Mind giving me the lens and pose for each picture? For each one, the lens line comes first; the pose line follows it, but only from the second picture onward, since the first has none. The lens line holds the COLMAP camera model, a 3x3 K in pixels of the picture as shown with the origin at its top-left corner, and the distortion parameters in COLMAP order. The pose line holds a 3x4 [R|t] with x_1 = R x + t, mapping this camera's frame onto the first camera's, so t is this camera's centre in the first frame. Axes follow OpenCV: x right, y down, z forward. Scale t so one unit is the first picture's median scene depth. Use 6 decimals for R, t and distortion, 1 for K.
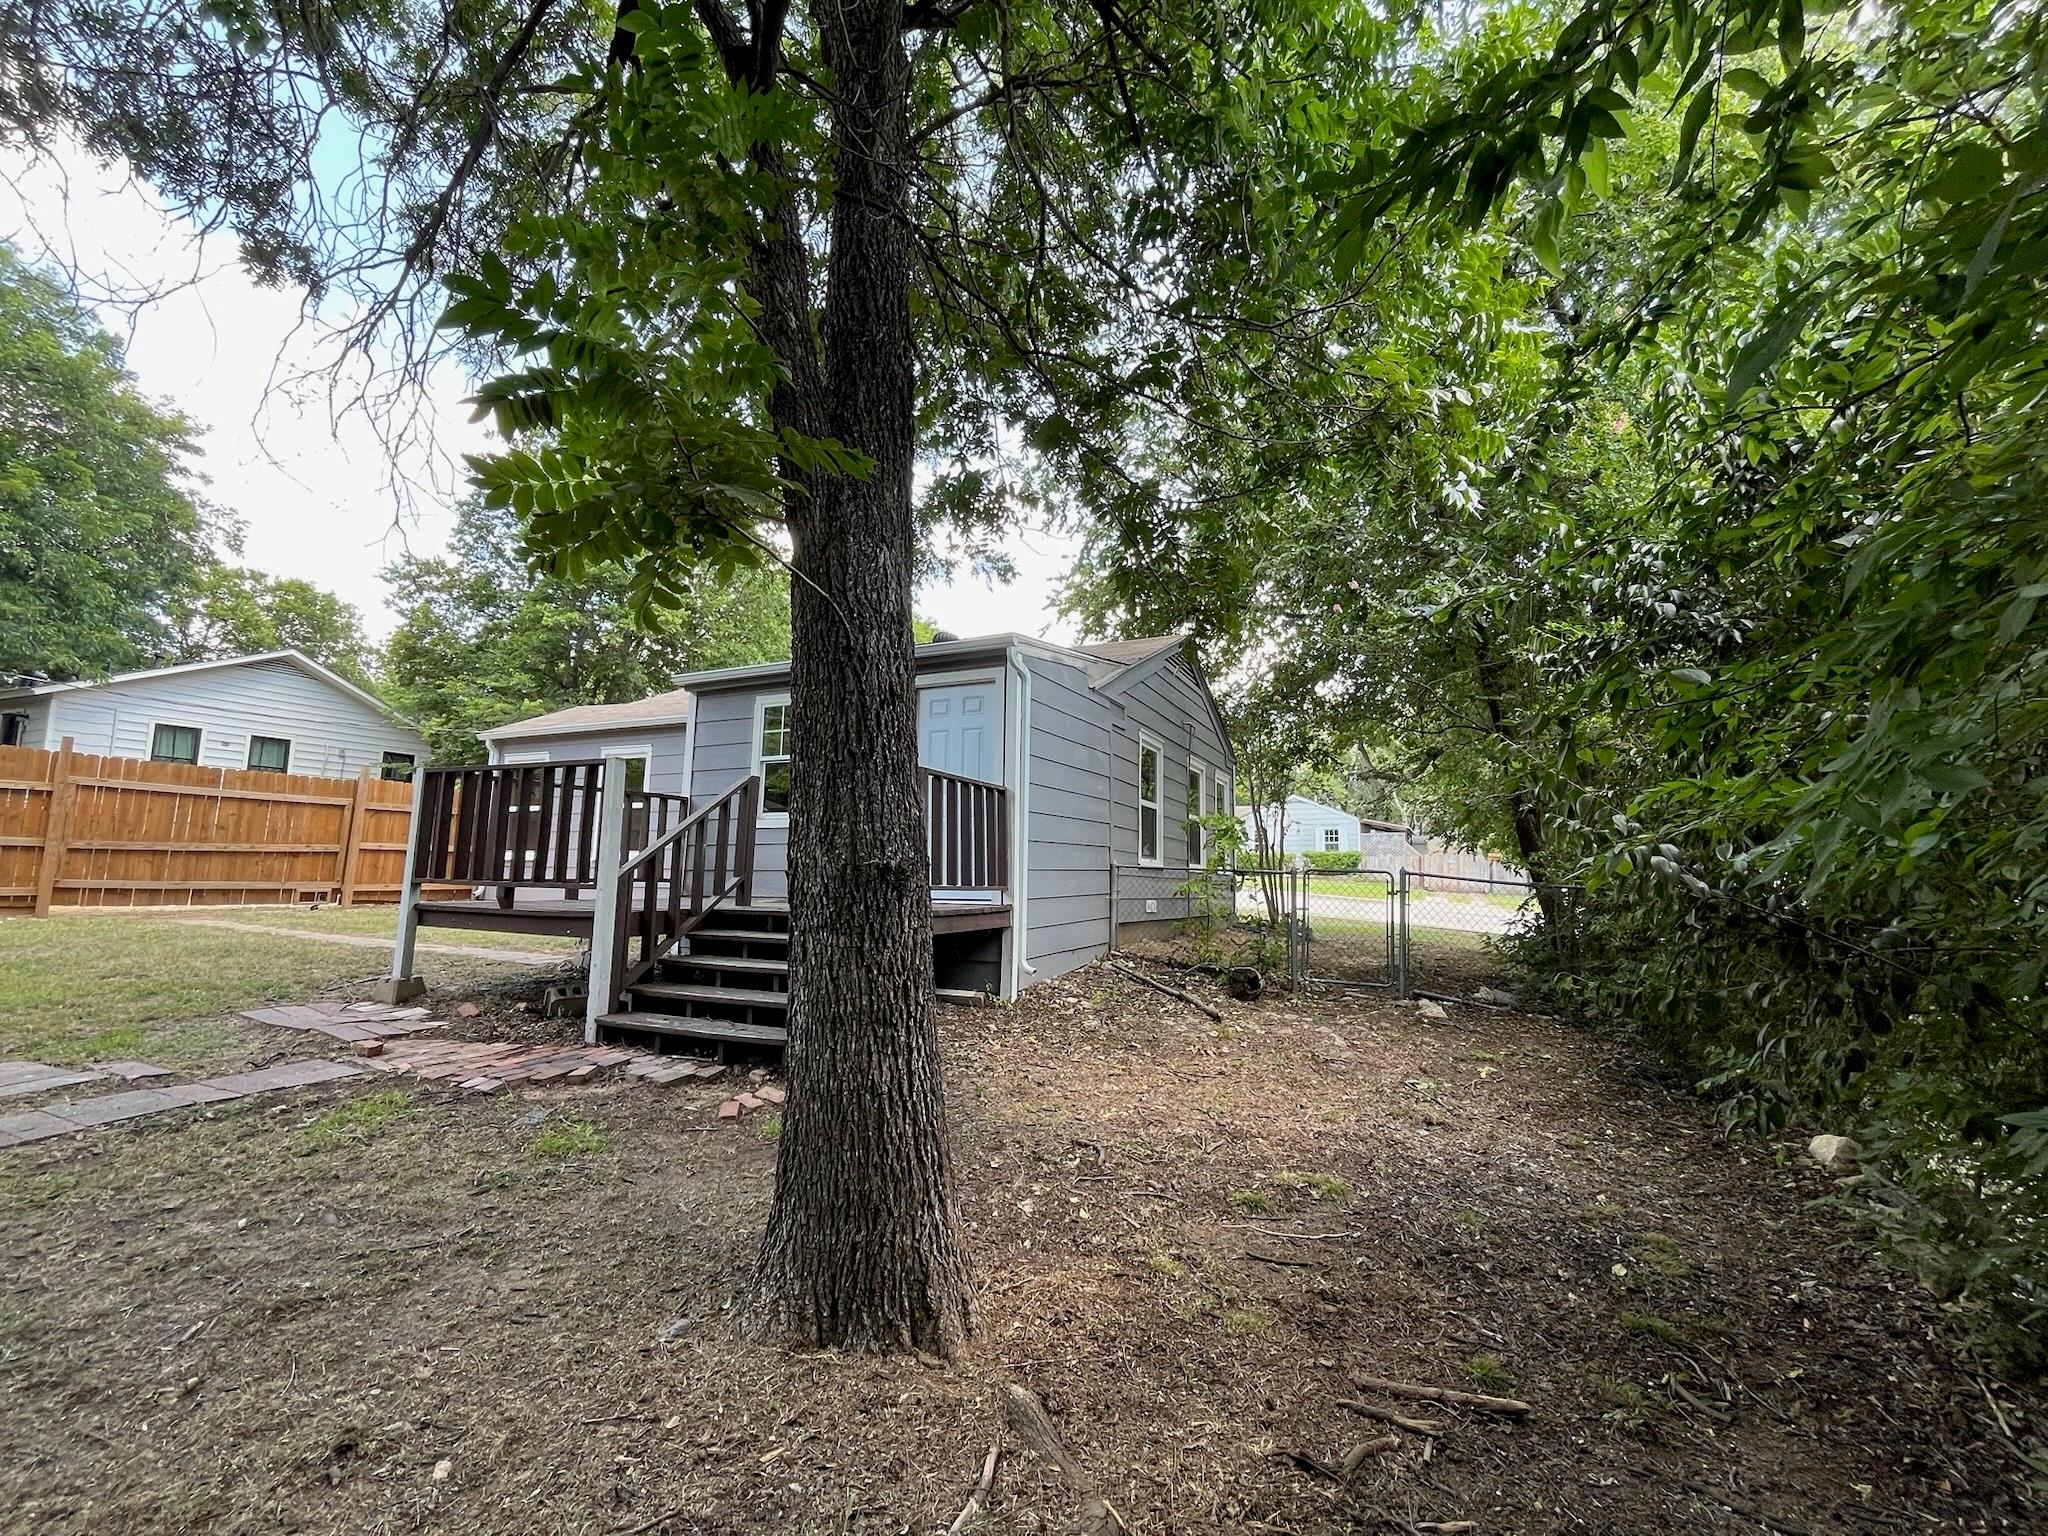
lens RADIAL K [[881.5, 0, 1020.3], [0, 881.5, 762.2], [0, 0, 1]] dist [0.001428, 0.000153]
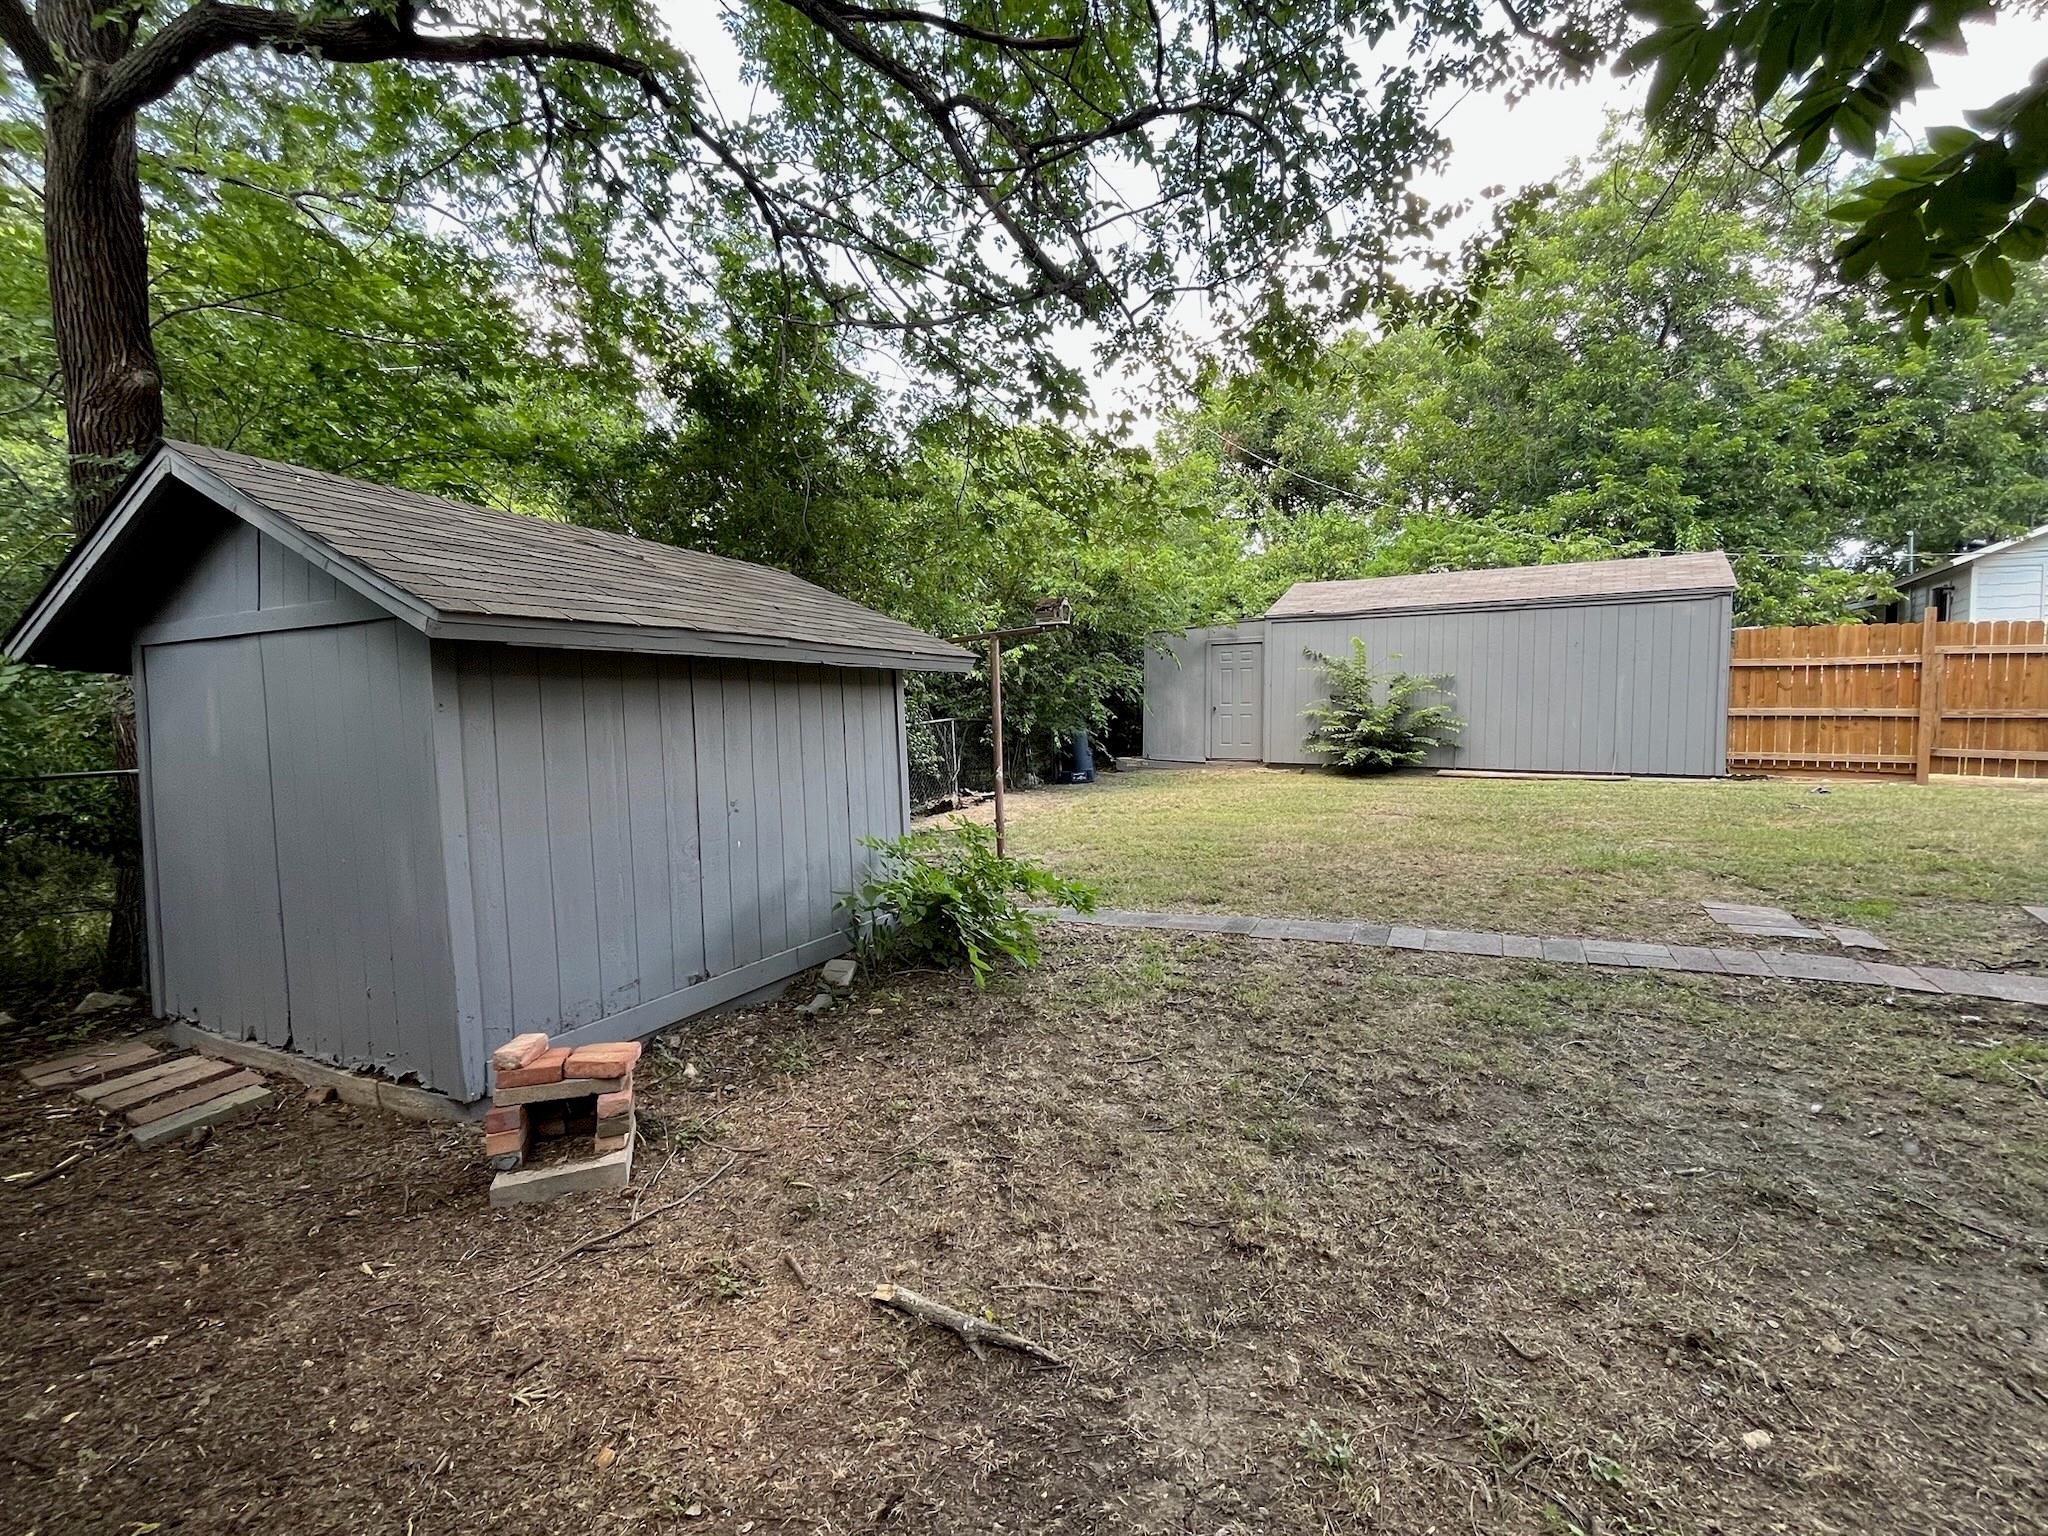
lens RADIAL K [[881.5, 0, 1017.4], [0, 881.5, 763.7], [0, 0, 1]] dist [0.001428, 0.000153]
pose [[-0.101487, 0.034440, -0.994241, 0.154635], [0.116308, 0.992958, 0.022523, 0.017520], [0.988015, -0.113353, -0.104778, 0.254984]]
